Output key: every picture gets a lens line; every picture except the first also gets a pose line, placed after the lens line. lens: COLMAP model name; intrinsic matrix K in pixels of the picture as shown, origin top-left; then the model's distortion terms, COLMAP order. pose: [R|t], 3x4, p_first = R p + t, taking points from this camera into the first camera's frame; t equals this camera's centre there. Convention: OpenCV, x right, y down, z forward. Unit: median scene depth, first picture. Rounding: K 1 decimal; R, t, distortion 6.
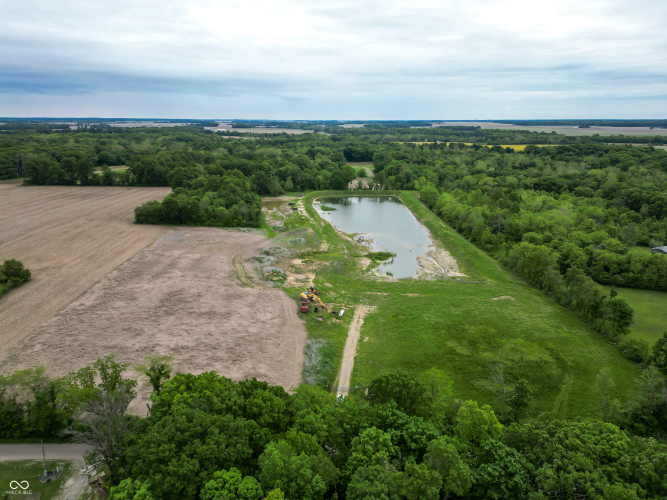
lens RADIAL K [[462.3, 0, 335.7], [0, 462.3, 250.5], [0, 0, 1]] dist [0.066949, -0.052325]
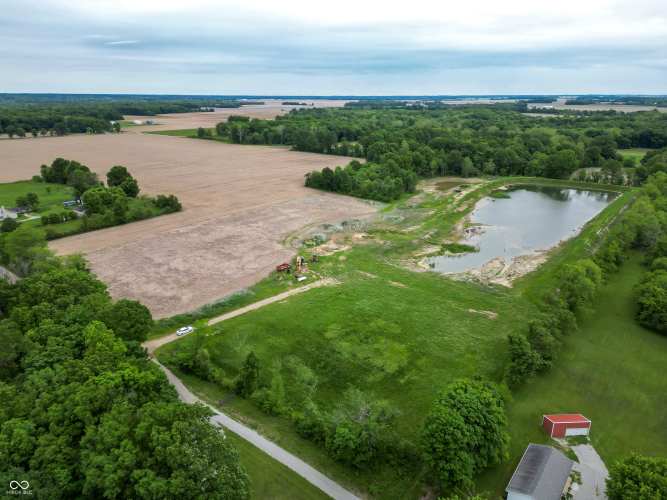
lens RADIAL K [[462.3, 0, 331.2], [0, 462.3, 271.6], [0, 0, 1]] dist [0.066949, -0.052325]
pose [[0.772613, 0.224081, -0.594018, 0.570583], [-0.172863, 0.974541, 0.142790, -0.038306], [0.610891, -0.007638, 0.791678, 0.152507]]
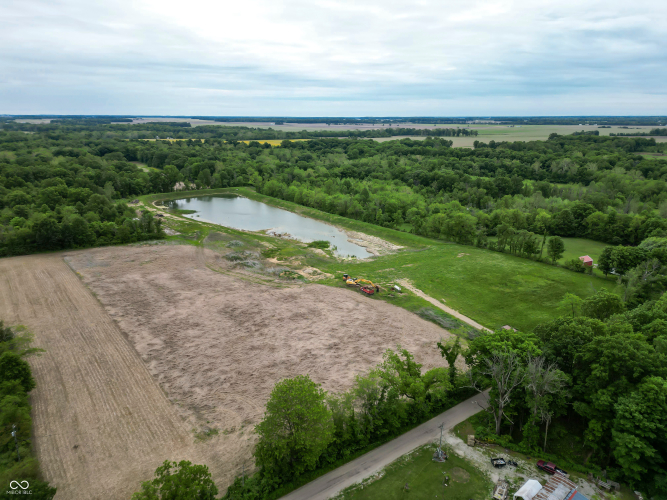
lens RADIAL K [[462.3, 0, 332.0], [0, 462.3, 250.7], [0, 0, 1]] dist [0.066949, -0.052325]
pose [[0.814106, -0.163216, 0.557308, -0.610250], [0.158403, 0.985711, 0.057287, -0.039666], [-0.558695, 0.041641, 0.828327, 0.104092]]
